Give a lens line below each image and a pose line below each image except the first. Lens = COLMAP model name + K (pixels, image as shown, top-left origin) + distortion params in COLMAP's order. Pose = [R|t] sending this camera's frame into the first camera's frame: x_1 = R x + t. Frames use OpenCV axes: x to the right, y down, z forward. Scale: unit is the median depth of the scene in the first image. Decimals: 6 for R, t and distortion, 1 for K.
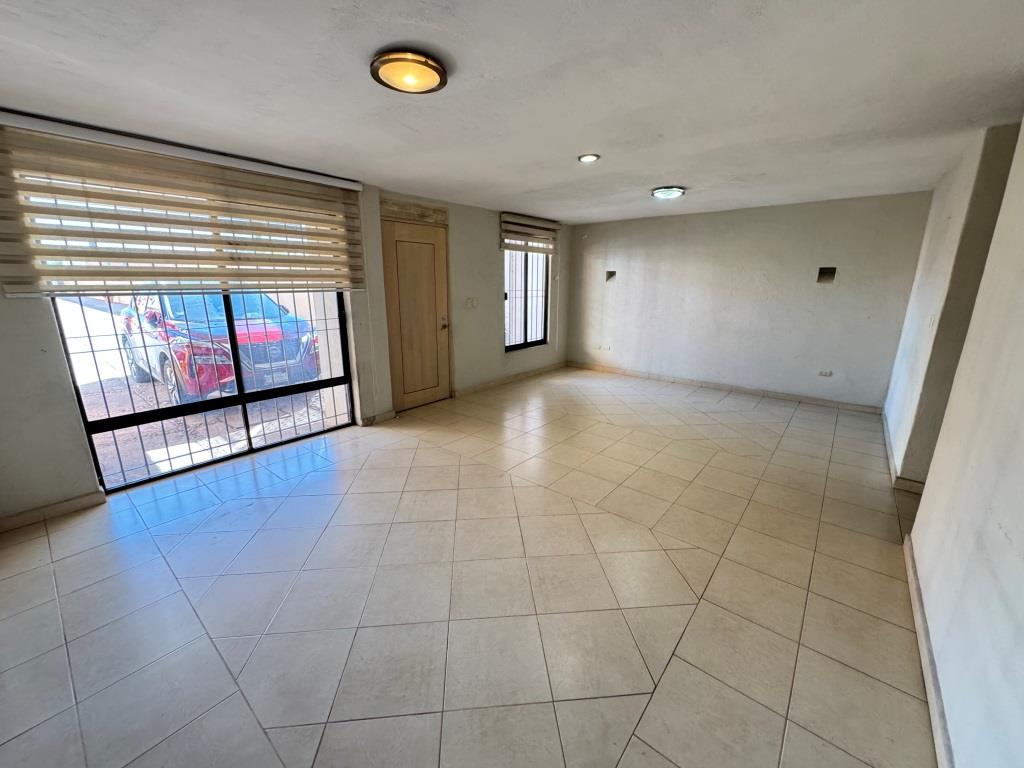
lens RADIAL K [[408.9, 0, 512.6], [0, 408.9, 382.5], [0, 0, 1]] dist [-0.001211, 0.001479]
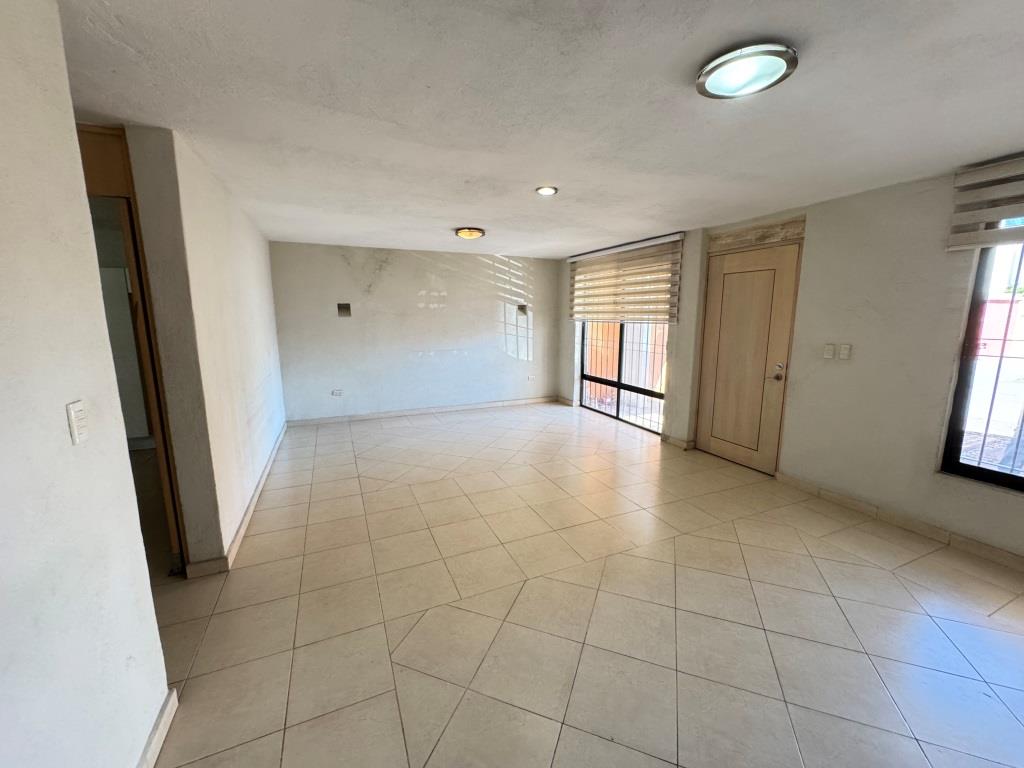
lens RADIAL K [[408.9, 0, 513.1], [0, 408.9, 383.2], [0, 0, 1]] dist [-0.001211, 0.001479]
pose [[-0.449267, 0.146666, -0.881277, 0.778428], [-0.216951, 0.938995, 0.266871, -0.247117], [0.866655, 0.311090, -0.390040, 0.988066]]
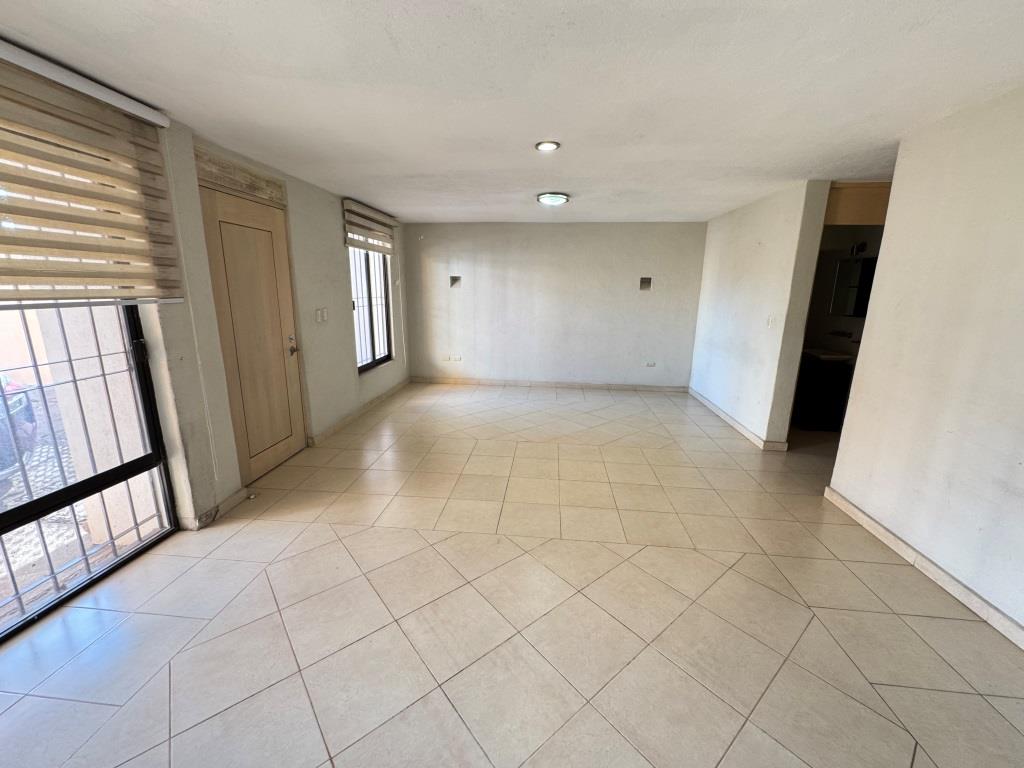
lens RADIAL K [[408.9, 0, 512.2], [0, 408.9, 382.5], [0, 0, 1]] dist [-0.001211, 0.001479]
pose [[0.829320, -0.120091, 0.545716, -0.274812], [0.125762, 0.991690, 0.027113, -0.060128], [-0.544437, 0.046145, 0.837531, 0.234145]]
